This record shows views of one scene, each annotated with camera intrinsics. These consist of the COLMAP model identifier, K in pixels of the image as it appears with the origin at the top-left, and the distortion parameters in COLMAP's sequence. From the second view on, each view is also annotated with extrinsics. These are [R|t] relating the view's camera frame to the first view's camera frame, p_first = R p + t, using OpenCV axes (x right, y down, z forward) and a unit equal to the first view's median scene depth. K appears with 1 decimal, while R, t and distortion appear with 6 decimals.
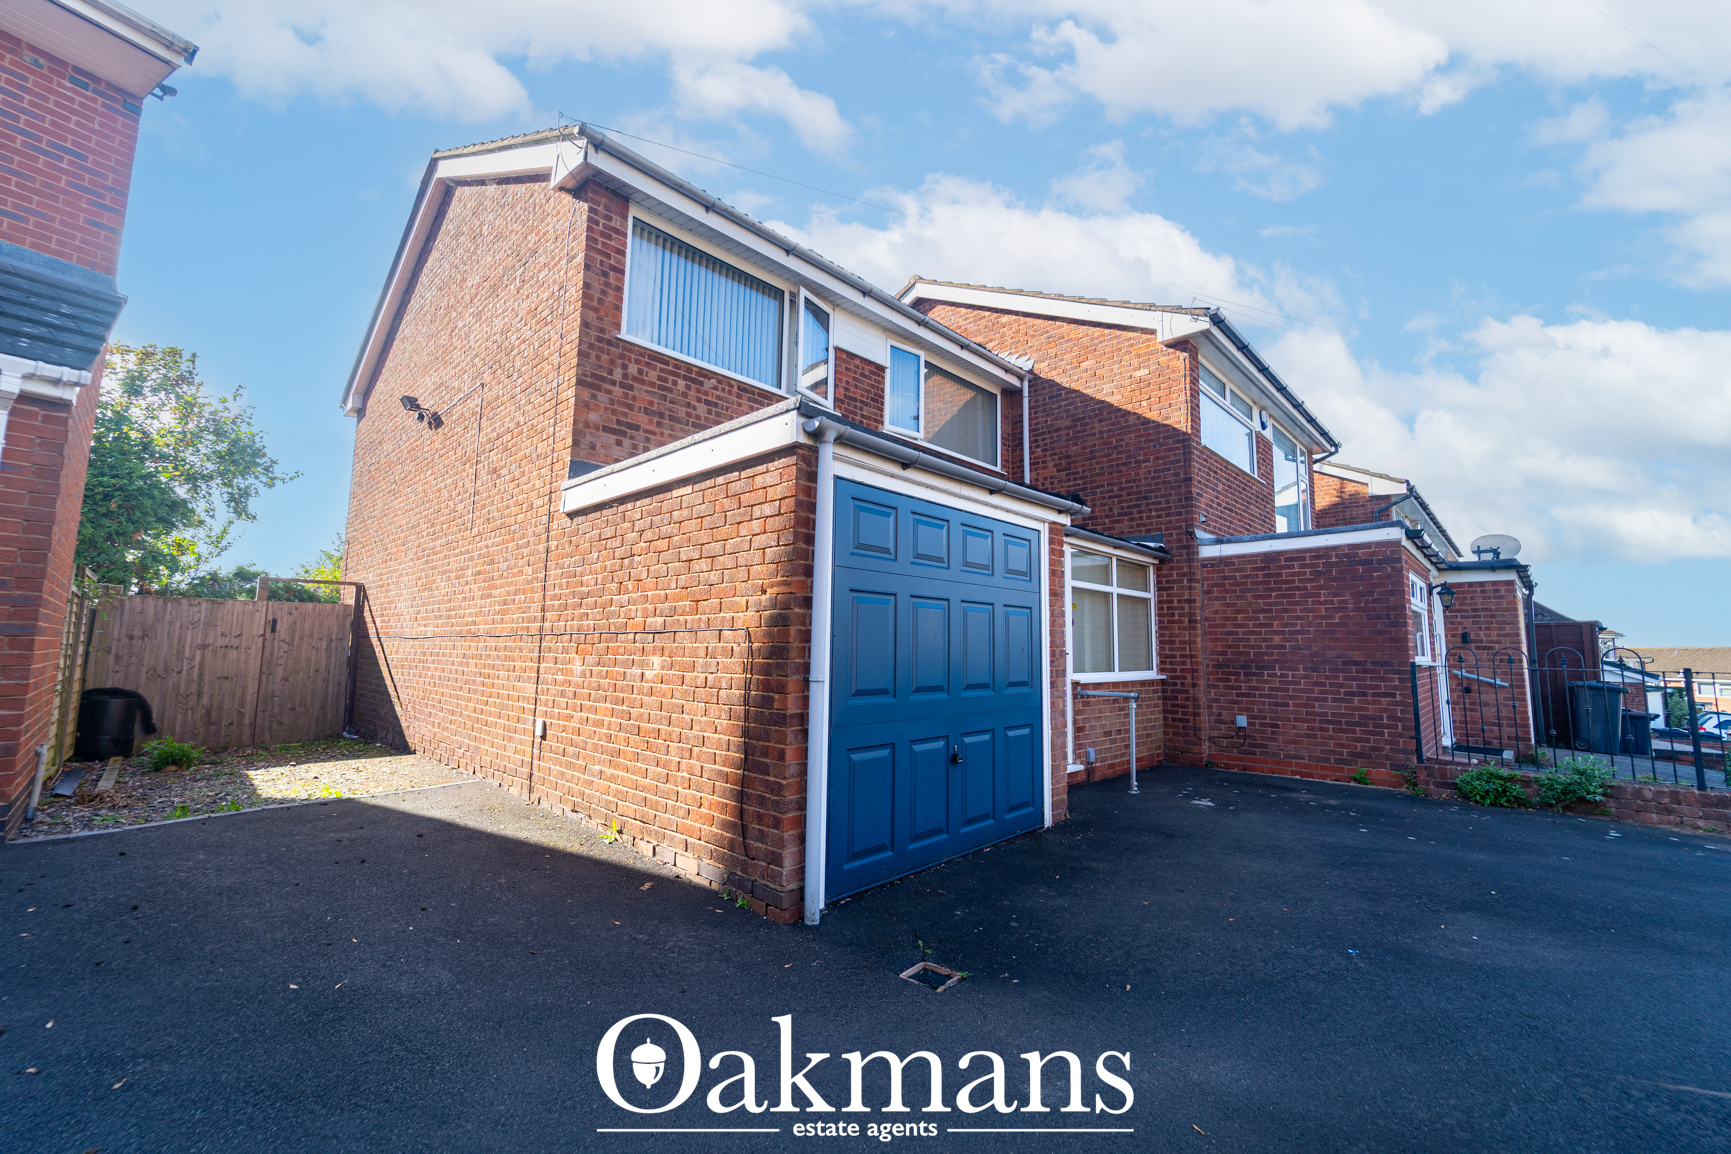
lens RADIAL K [[715.4, 0, 864.0], [0, 715.4, 560.8], [0, 0, 1]] dist [-0.000011, -0.000526]
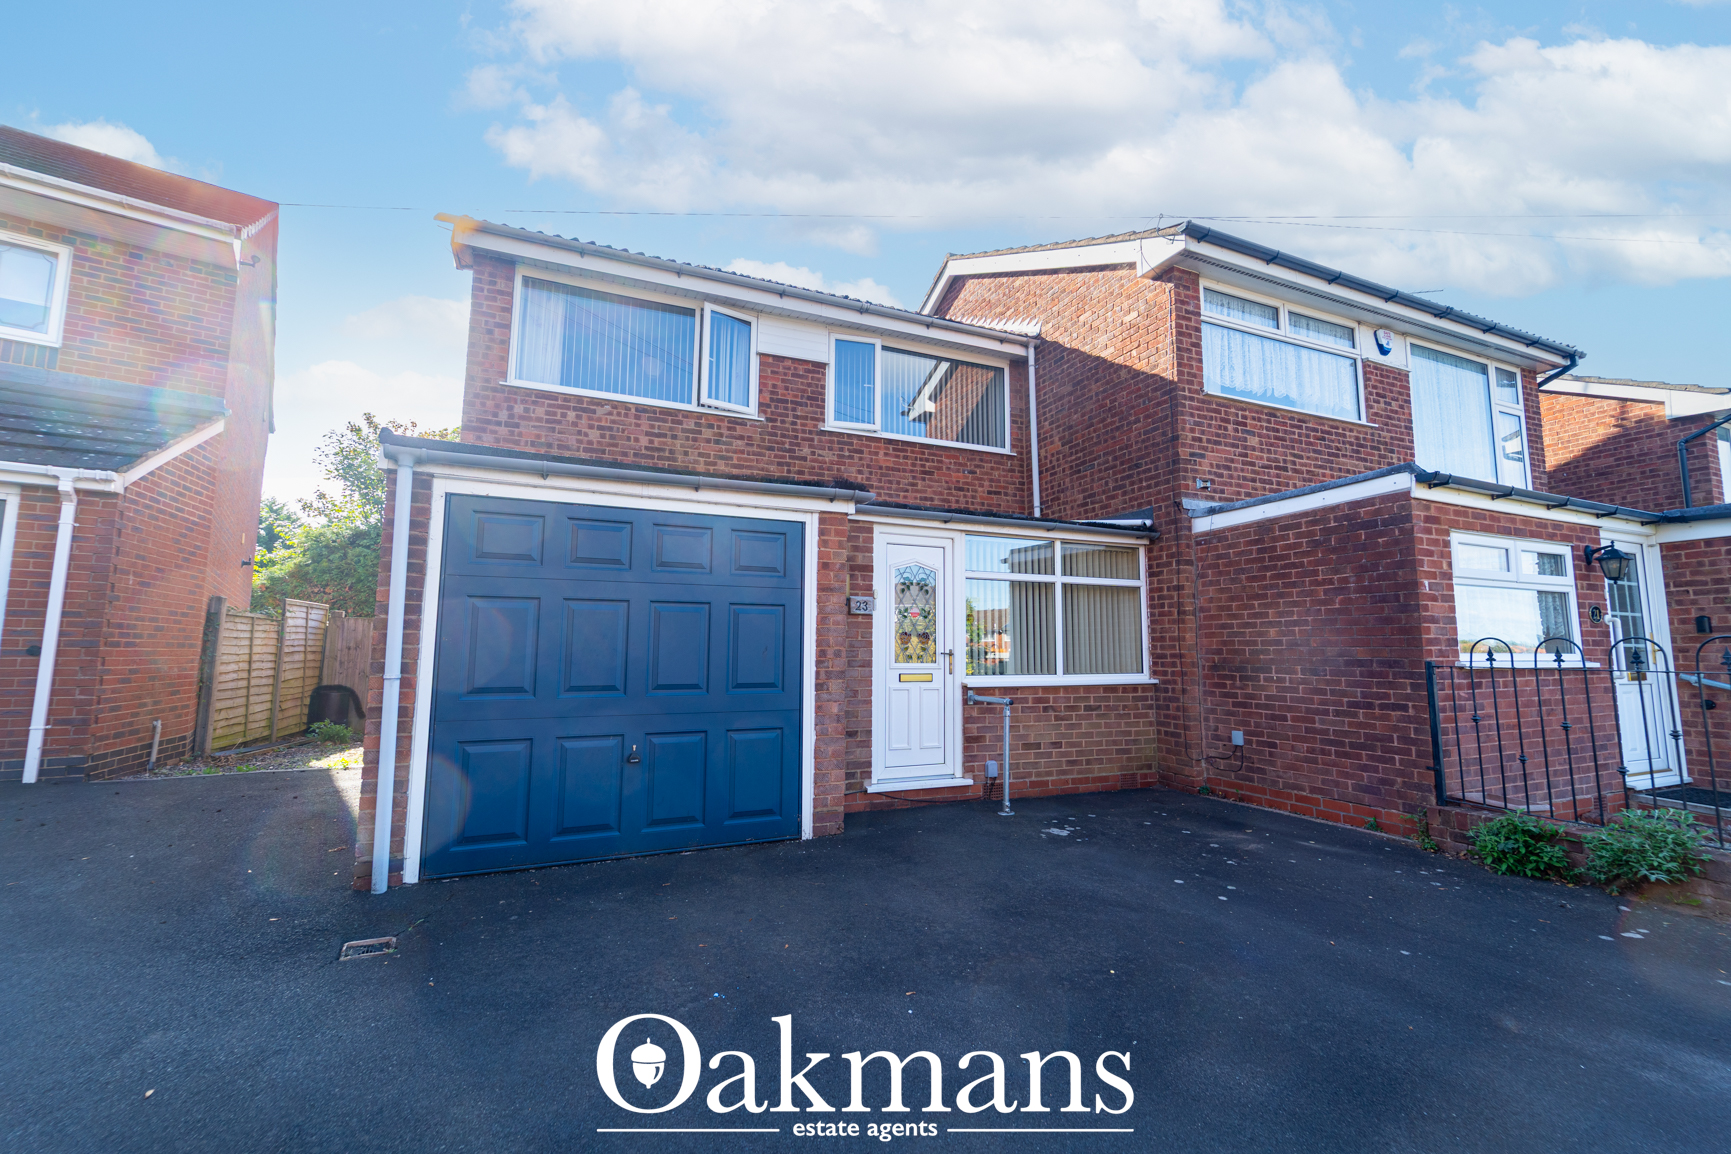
lens RADIAL K [[727.8, 0, 860.8], [0, 727.8, 563.4], [0, 0, 1]] dist [0.001882, -0.002077]
pose [[0.917717, -0.057833, -0.393002, 0.467303], [0.057545, 0.998264, -0.012526, 0.018937], [0.393045, -0.011120, 0.919452, 0.103838]]
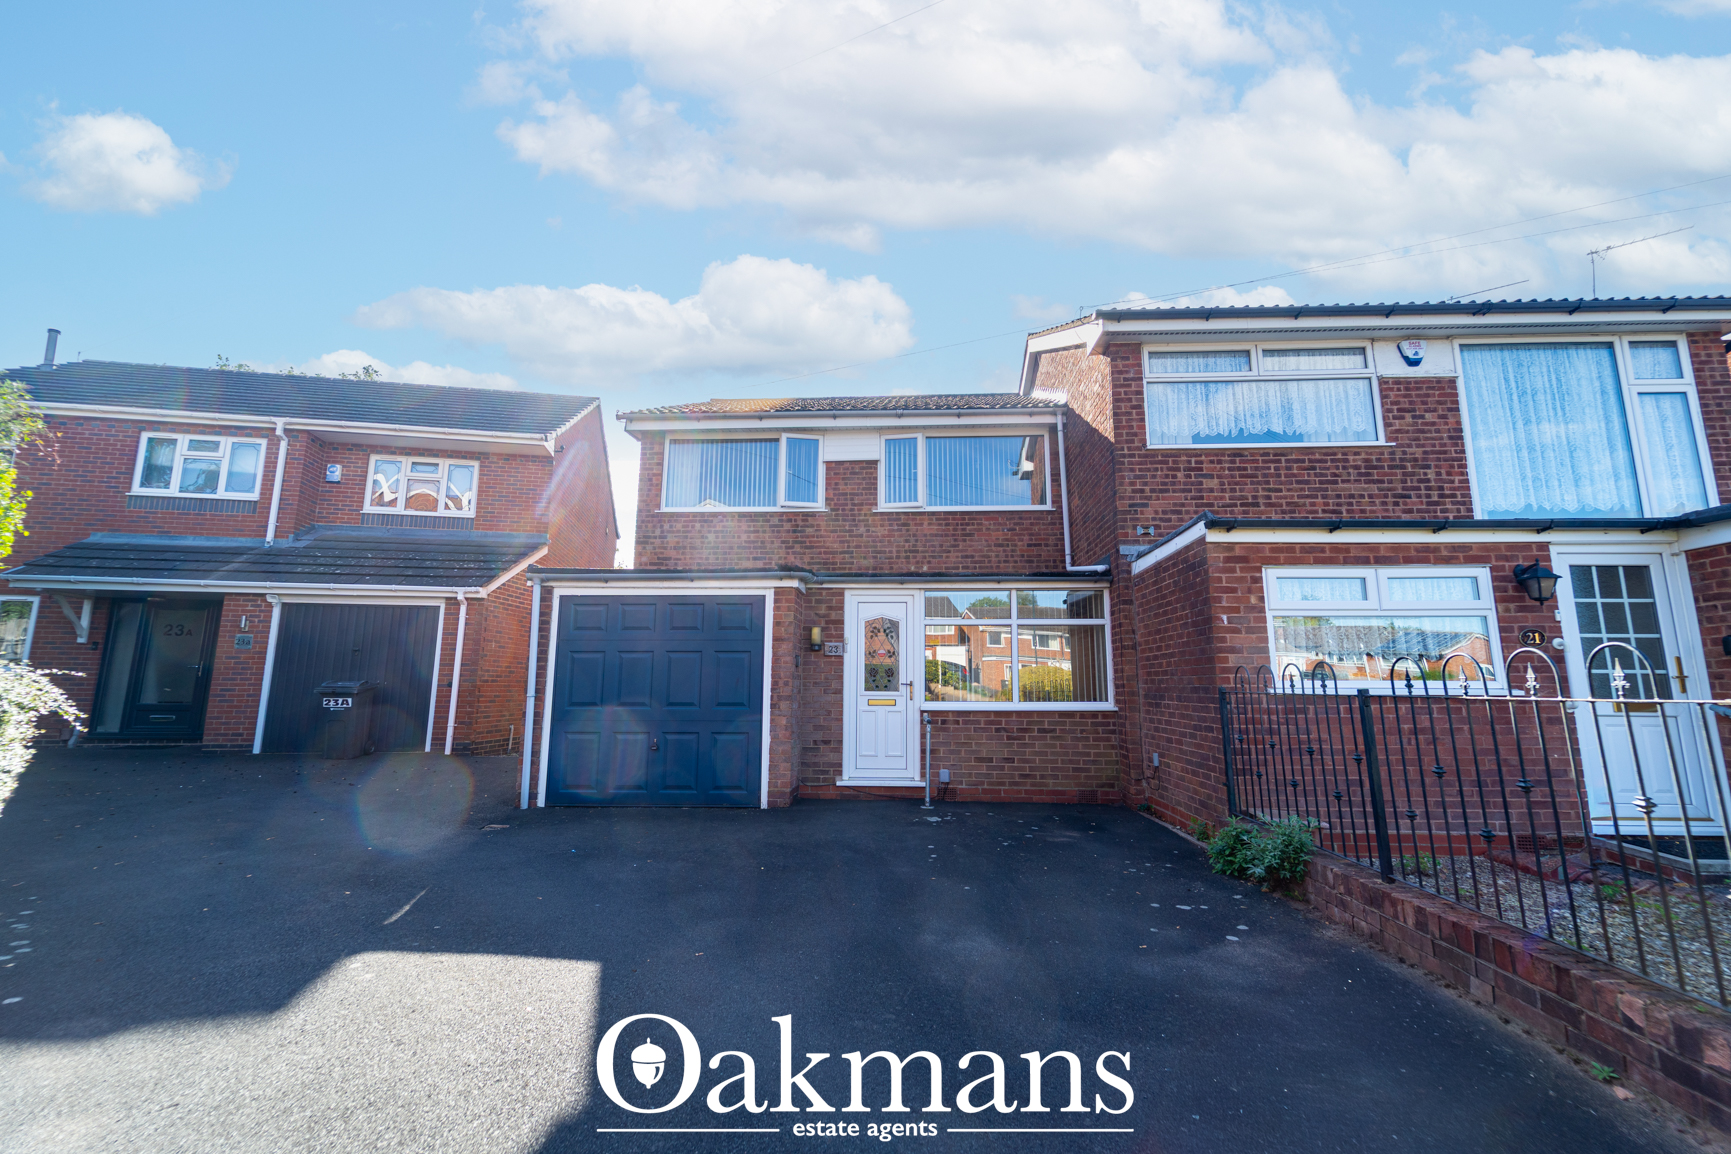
lens RADIAL K [[714.1, 0, 856.9], [0, 714.1, 562.4], [0, 0, 1]] dist [0.000222, -0.000282]
pose [[0.640014, -0.145744, -0.754414, 0.974166], [0.100153, 0.989293, -0.106154, 0.041627], [0.761808, -0.007616, 0.647758, 0.157508]]
